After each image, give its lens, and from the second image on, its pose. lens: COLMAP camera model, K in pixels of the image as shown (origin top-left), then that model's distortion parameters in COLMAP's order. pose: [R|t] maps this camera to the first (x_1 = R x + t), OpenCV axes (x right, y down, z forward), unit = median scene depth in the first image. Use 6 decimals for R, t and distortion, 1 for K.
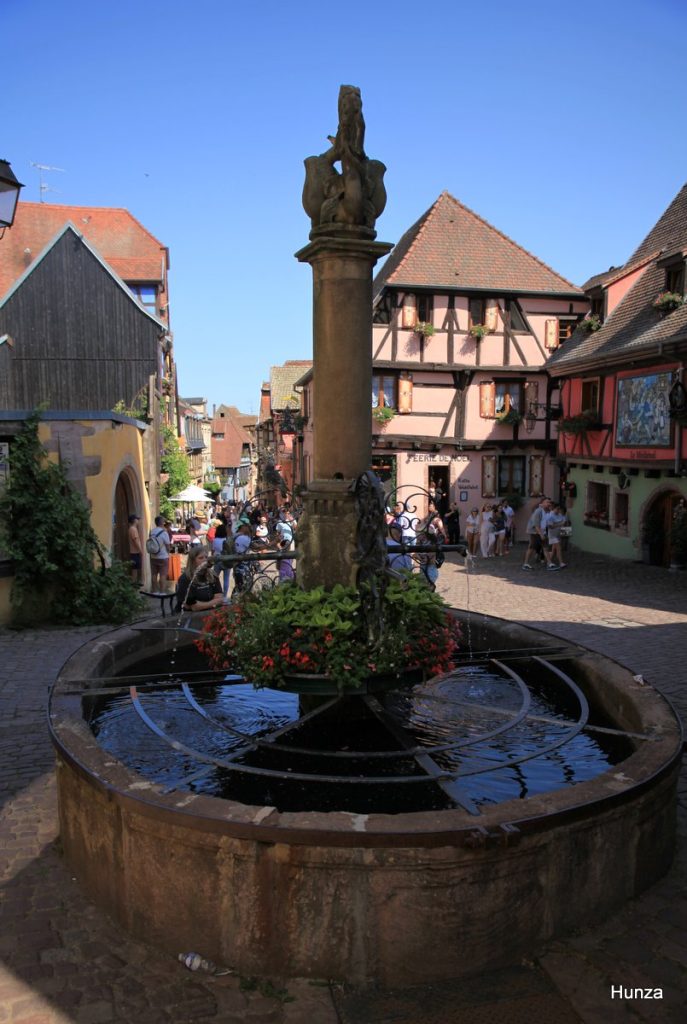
lens RADIAL K [[861.5, 0, 343.5], [0, 861.5, 512.0], [0, 0, 1]] dist [0.047893, -0.000156]
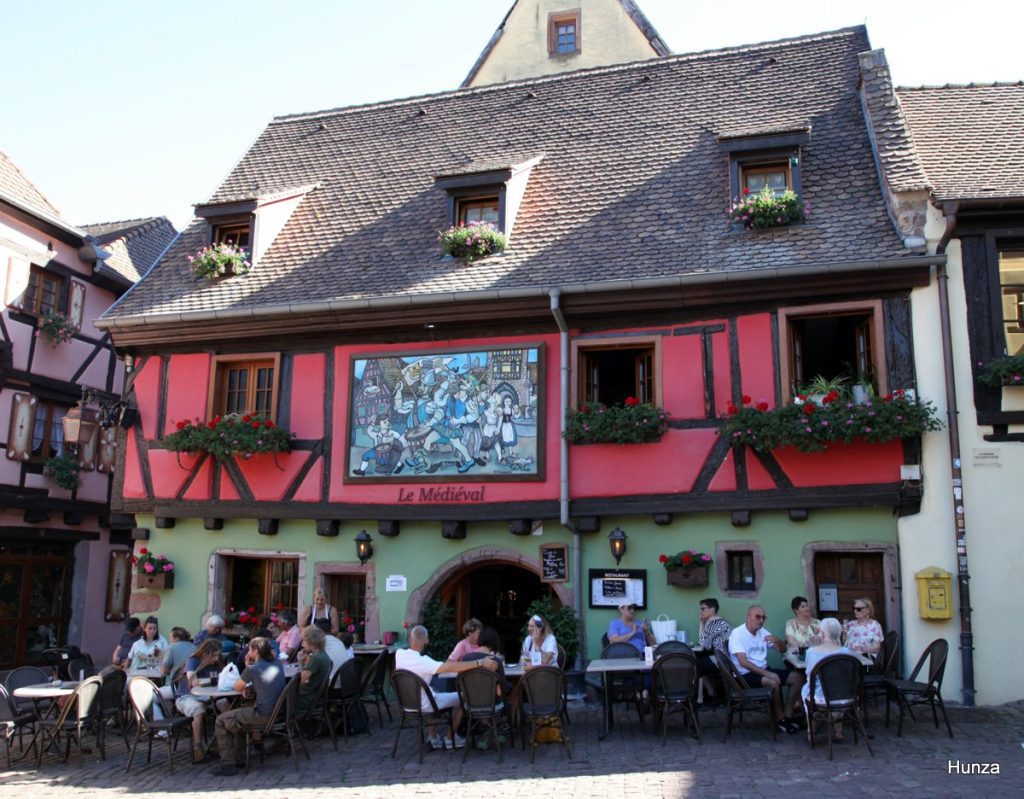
lens RADIAL K [[936.6, 0, 512.0], [0, 936.6, 399.5], [0, 0, 1]] dist [-0.048789, 0.000429]
pose [[0.441260, 0.175263, 0.880098, -0.111540], [0.057244, 0.973248, -0.222513, 0.006059], [-0.895552, 0.148567, 0.419422, 0.502176]]
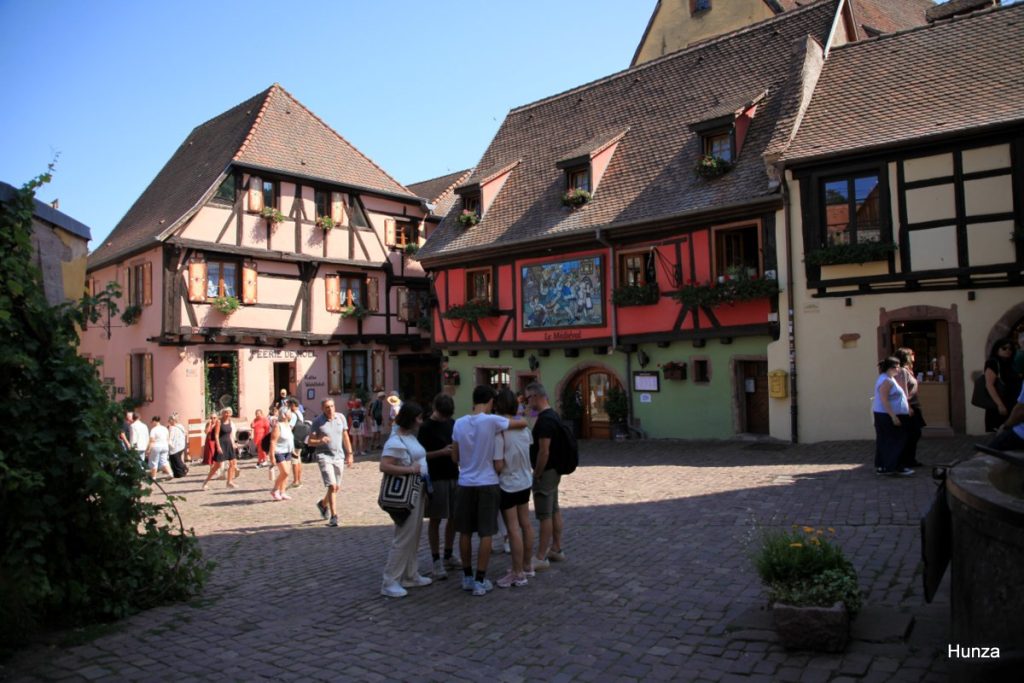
lens RADIAL K [[737.7, 0, 510.2], [0, 737.7, 322.2], [0, 0, 1]] dist [-0.002994, -0.000174]
pose [[0.798718, 0.011395, 0.601598, -0.175727], [0.071404, 0.990961, -0.113570, 0.011127], [-0.597454, 0.133667, 0.790684, 0.229552]]
